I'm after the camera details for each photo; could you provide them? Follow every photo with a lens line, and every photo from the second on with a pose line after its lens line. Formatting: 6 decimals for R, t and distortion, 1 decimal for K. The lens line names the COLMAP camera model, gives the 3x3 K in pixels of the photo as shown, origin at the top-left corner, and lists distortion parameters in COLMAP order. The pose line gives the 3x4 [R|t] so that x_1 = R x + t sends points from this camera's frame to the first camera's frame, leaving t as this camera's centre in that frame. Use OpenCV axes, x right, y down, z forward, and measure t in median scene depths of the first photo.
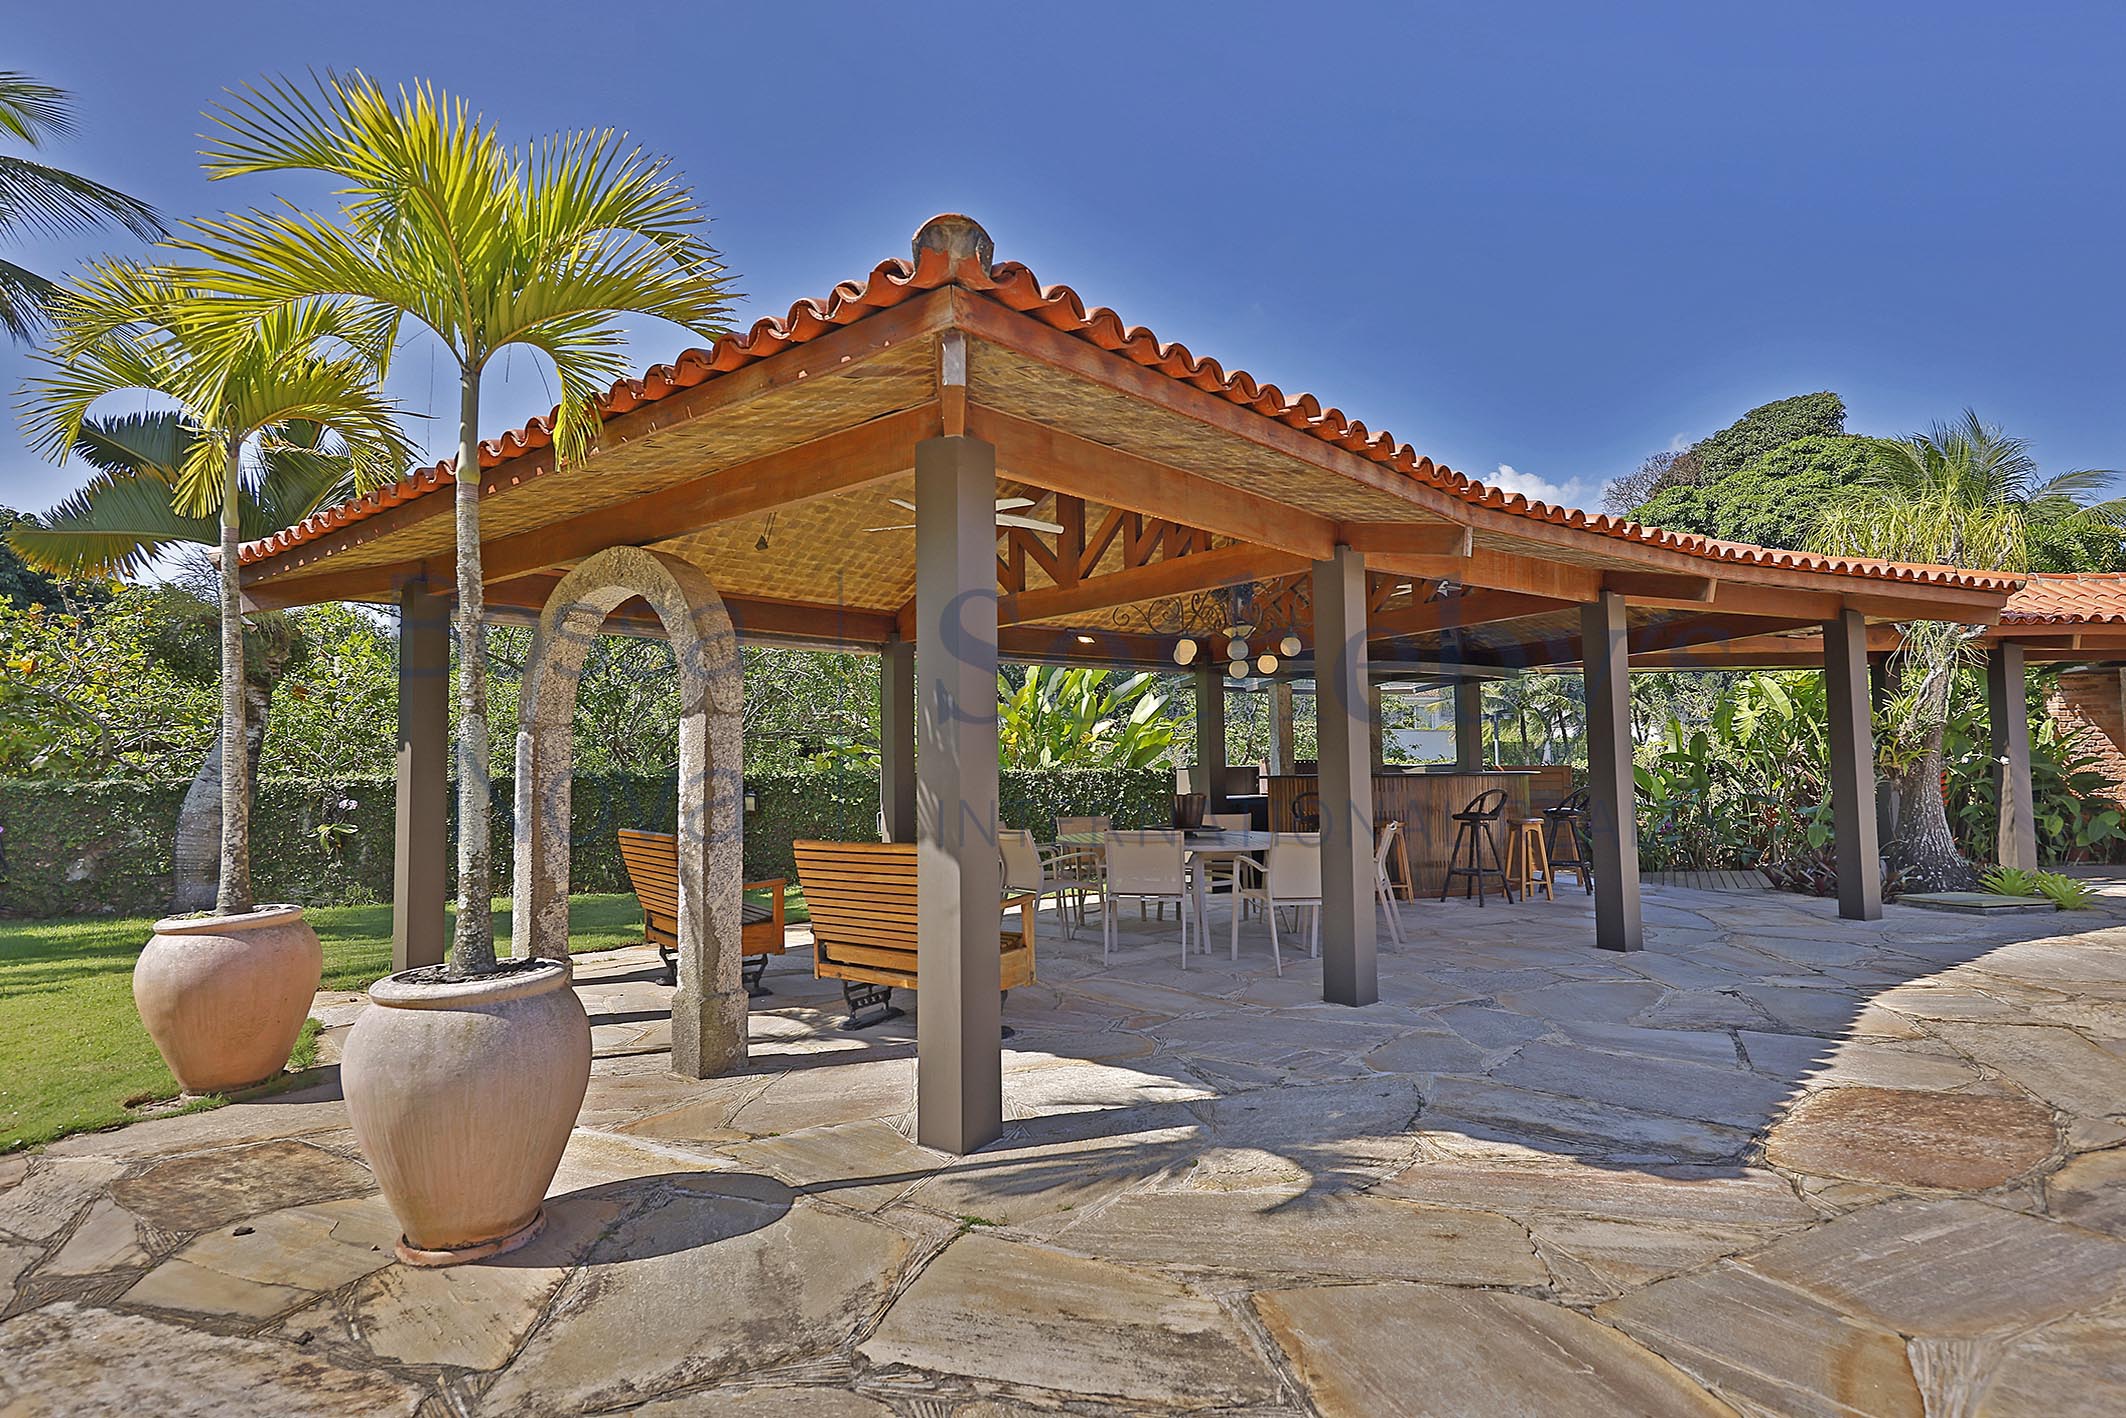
lens RADIAL K [[1072.7, 0, 1063.0], [0, 1072.7, 709.0], [0, 0, 1]] dist [-0.001476, -0.000091]
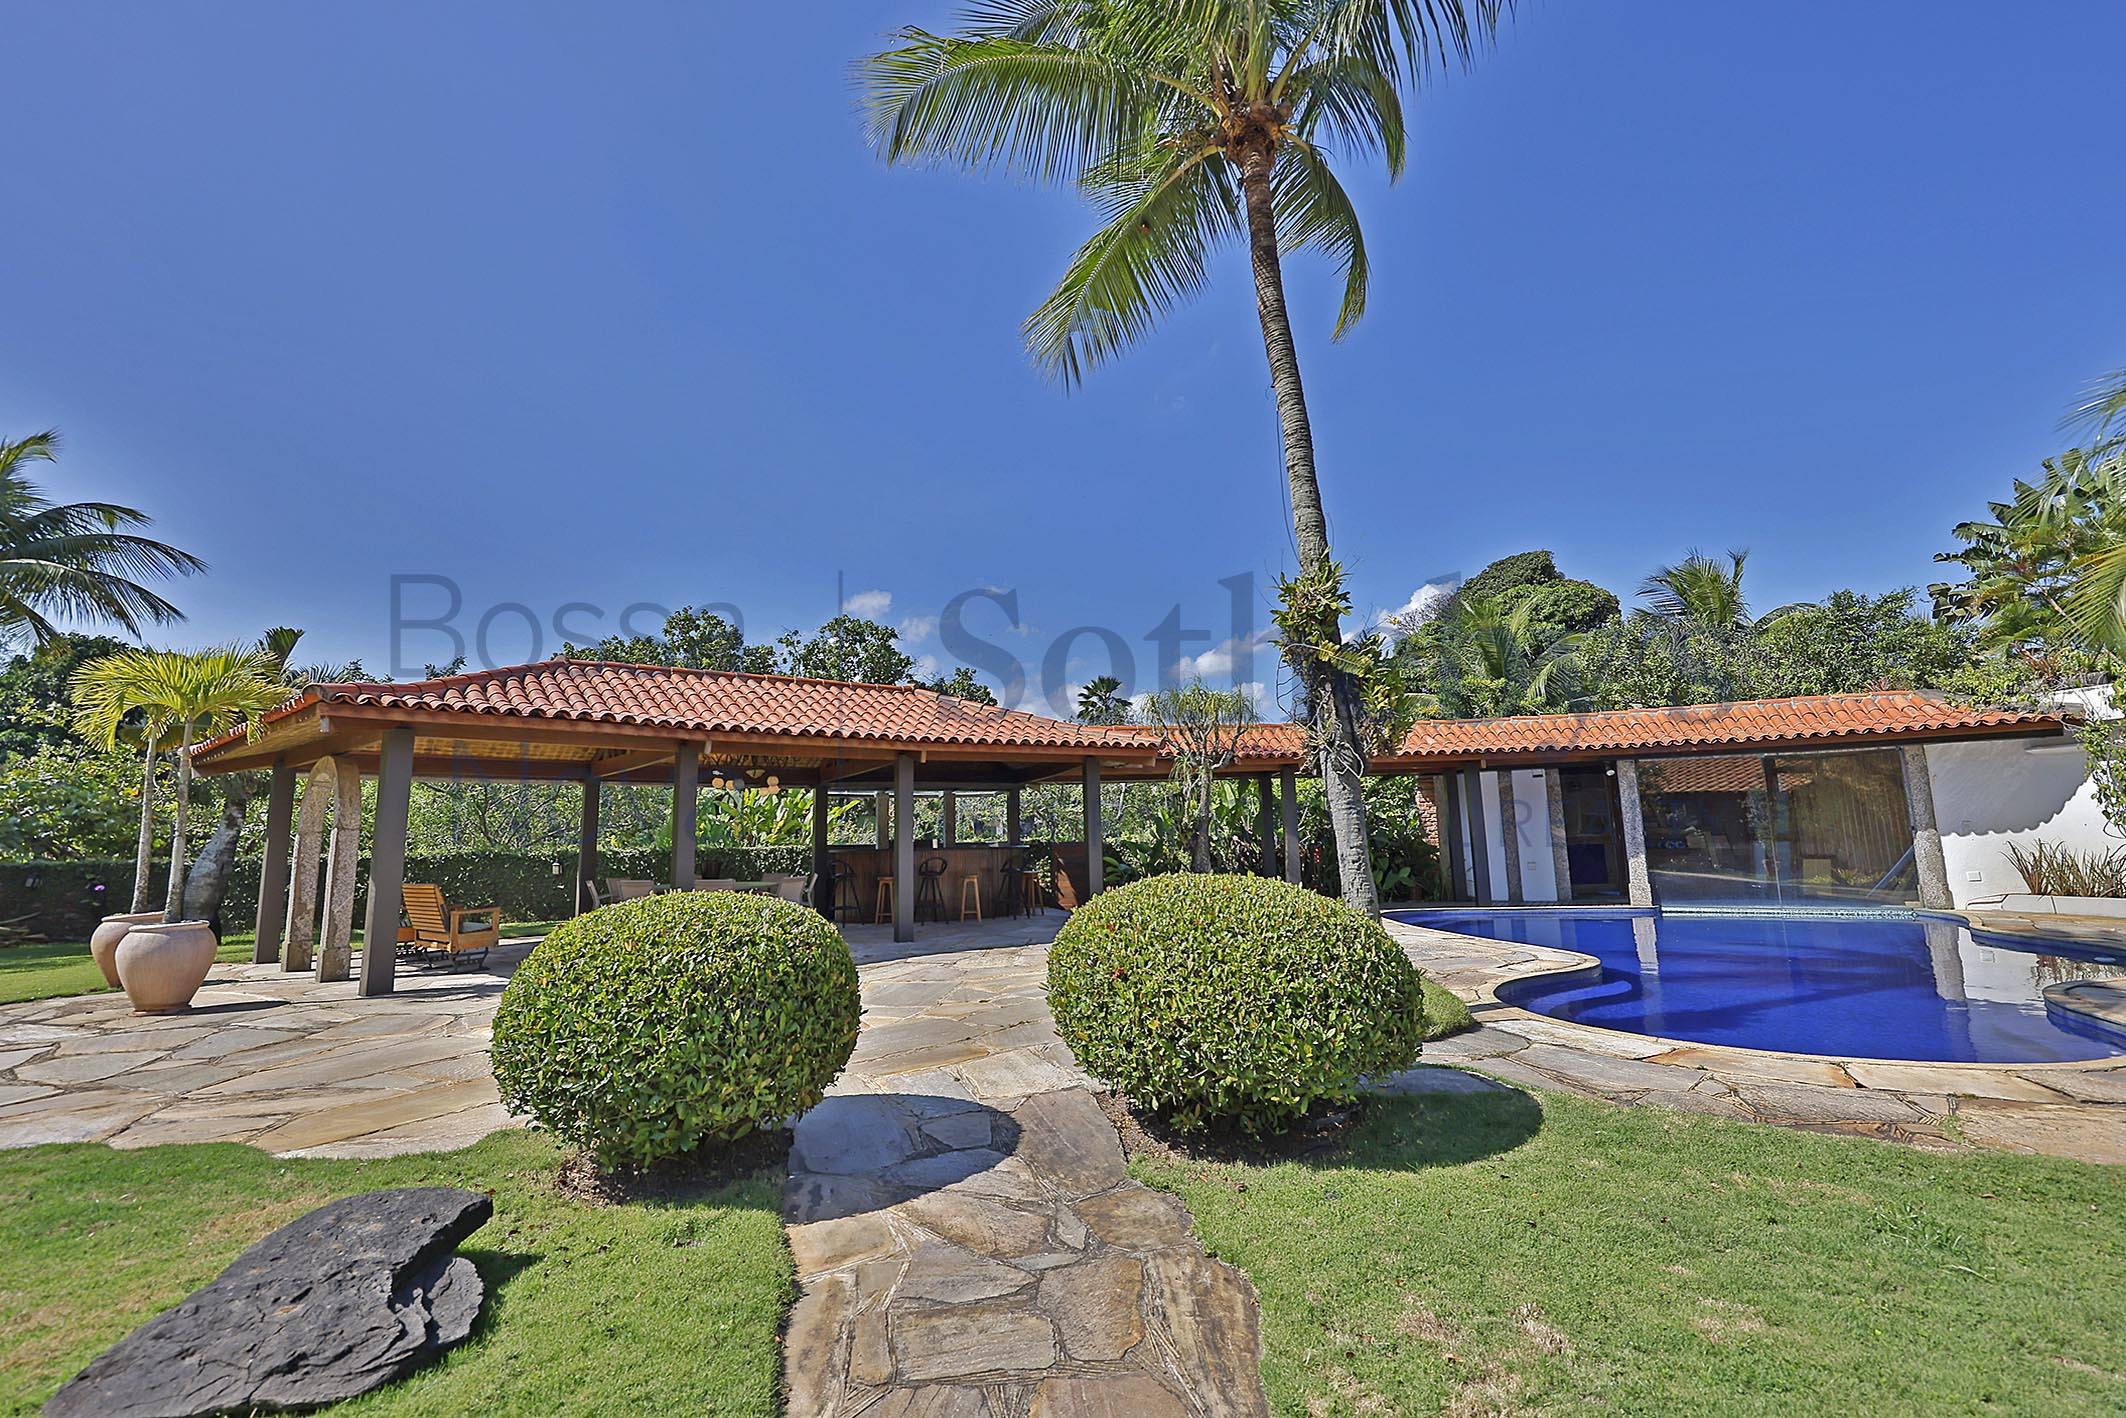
lens RADIAL K [[903.2, 0, 1063.0], [0, 903.2, 709.0], [0, 0, 1]] dist [0.000019, -0.000035]
pose [[0.999950, -0.006964, 0.007163, 0.472550], [0.007571, 0.996034, -0.088653, -0.027193], [-0.006517, 0.088702, 0.996037, -0.388203]]
